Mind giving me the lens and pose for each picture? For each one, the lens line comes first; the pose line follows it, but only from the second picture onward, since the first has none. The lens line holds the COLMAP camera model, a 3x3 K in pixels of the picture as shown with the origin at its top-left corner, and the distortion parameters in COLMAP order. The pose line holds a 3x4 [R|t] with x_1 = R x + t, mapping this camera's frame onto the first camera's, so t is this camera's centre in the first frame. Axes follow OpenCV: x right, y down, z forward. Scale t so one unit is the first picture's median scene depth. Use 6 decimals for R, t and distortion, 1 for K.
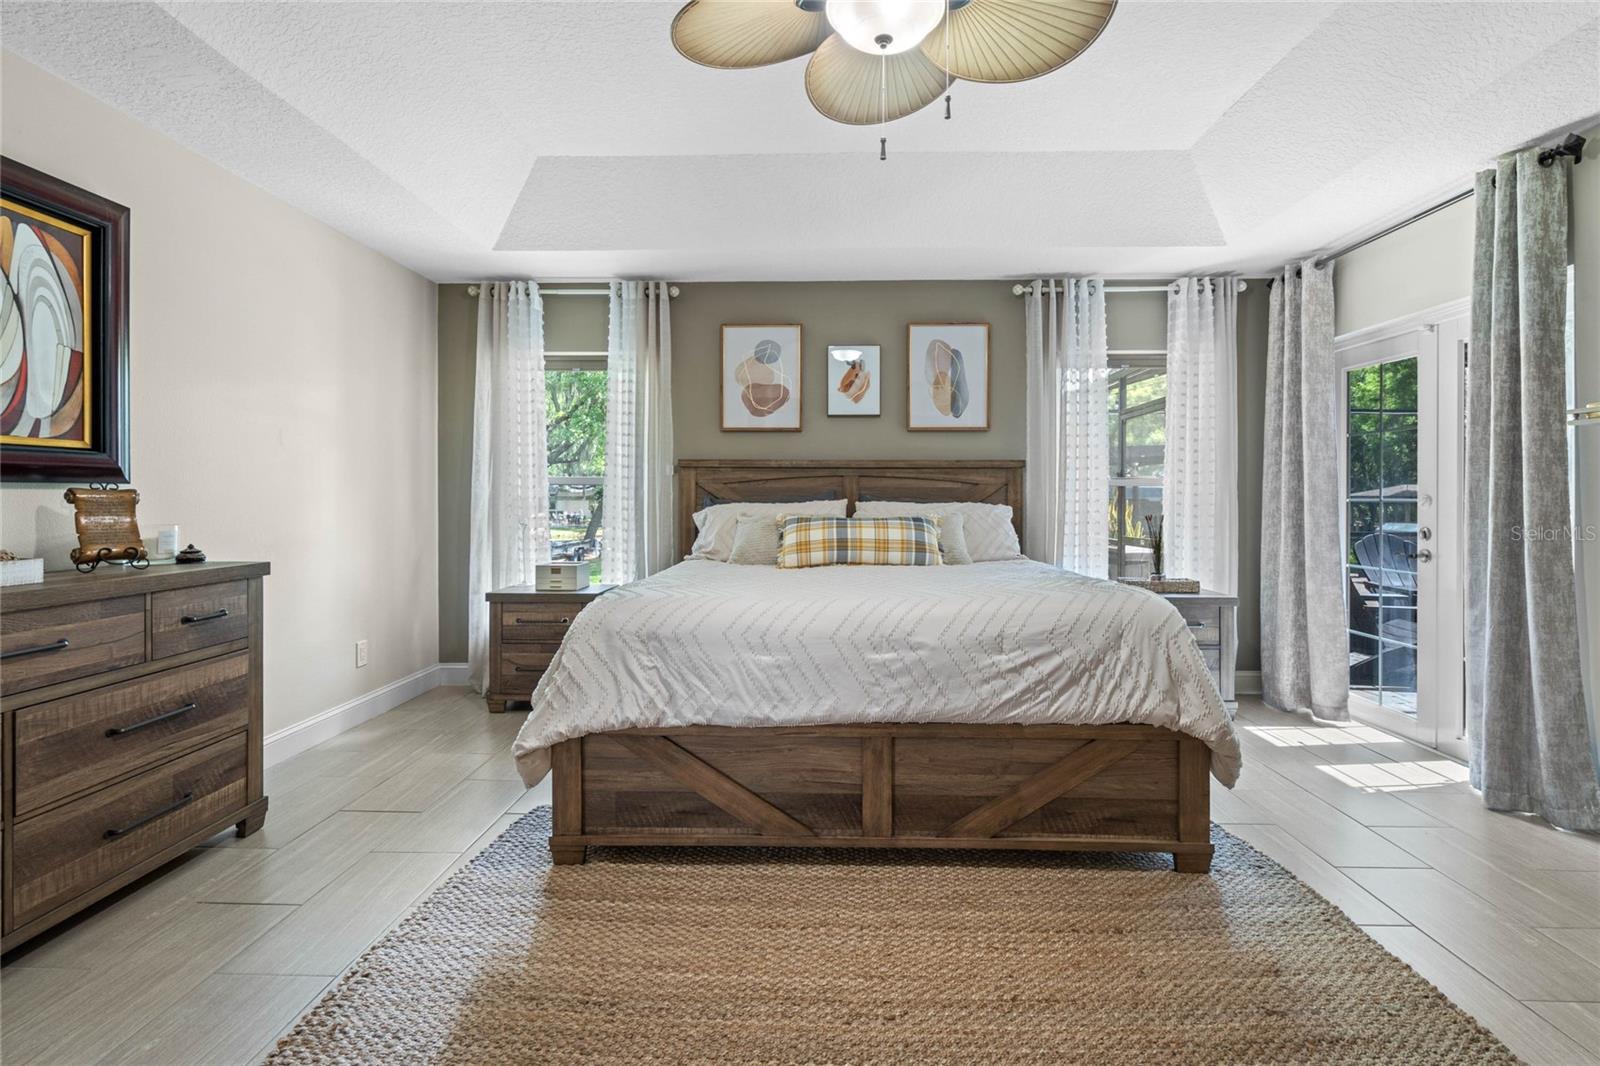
lens RADIAL K [[735.3, 0, 805.9], [0, 735.3, 504.1], [0, 0, 1]] dist [-0.003118, 0.001047]
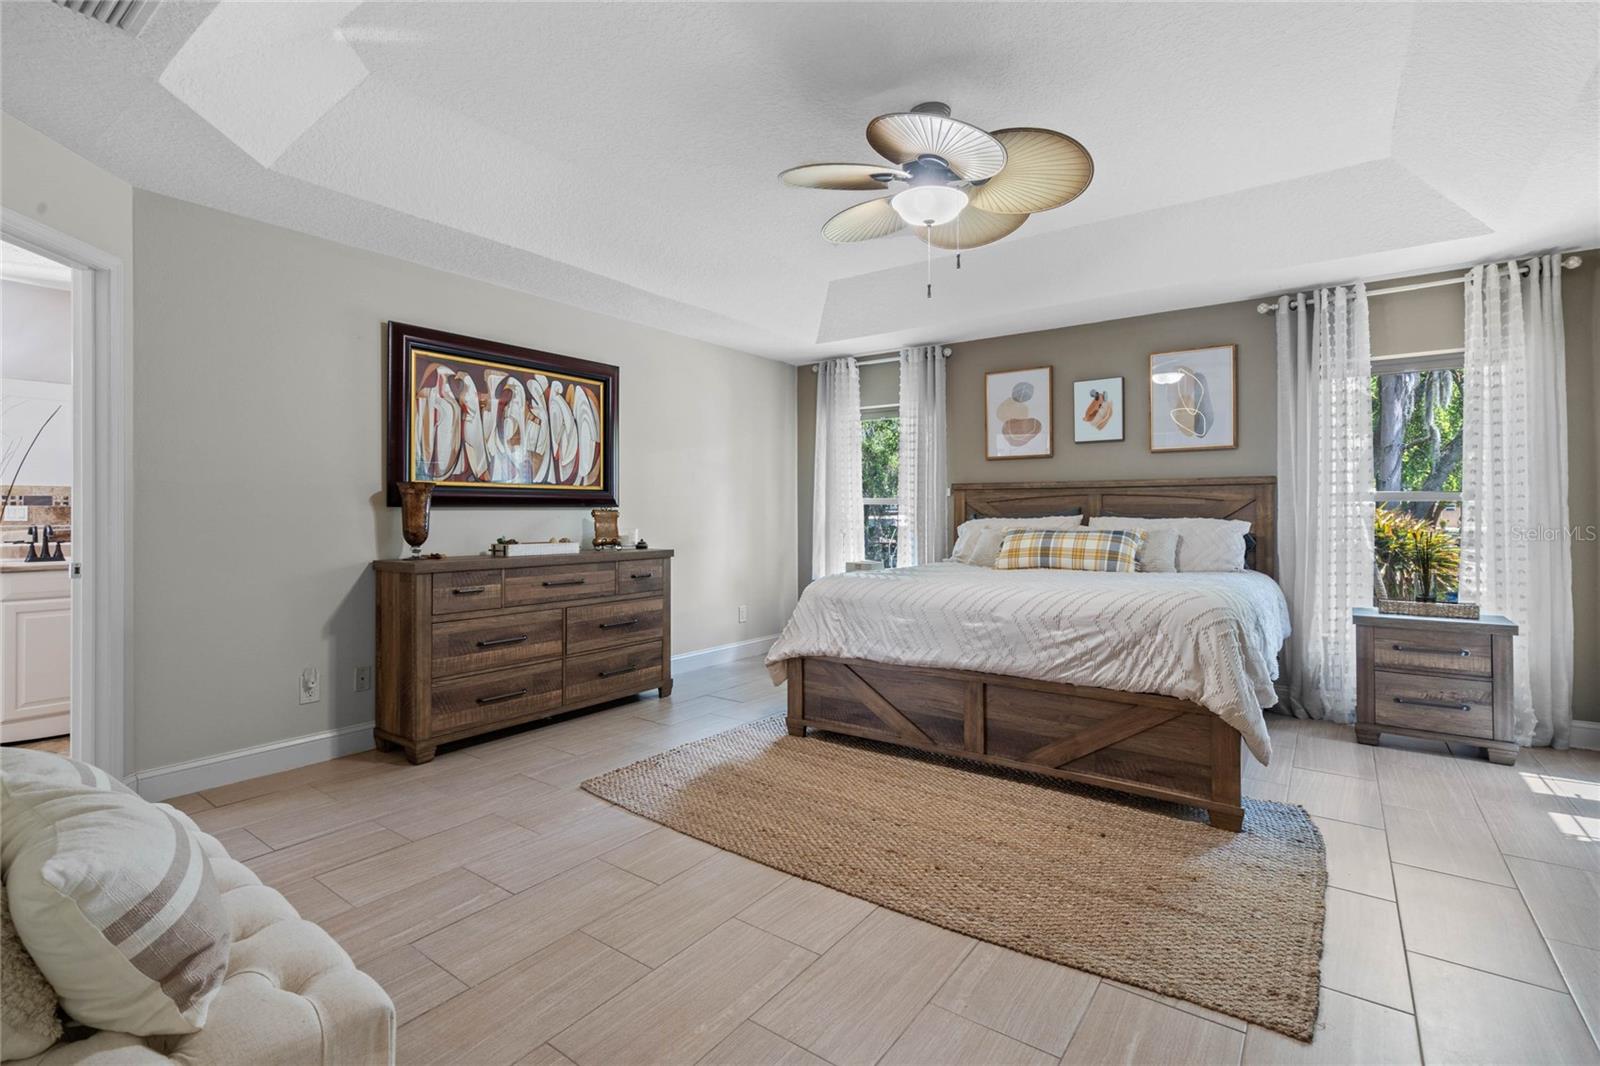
lens RADIAL K [[735.3, 0, 793.8], [0, 735.3, 516.3], [0, 0, 1]] dist [-0.003118, 0.001047]
pose [[0.821476, -0.000029, -0.570243, 0.619234], [-0.003816, 0.999977, -0.005547, 0.005971], [0.570230, 0.006732, 0.821457, -0.365270]]
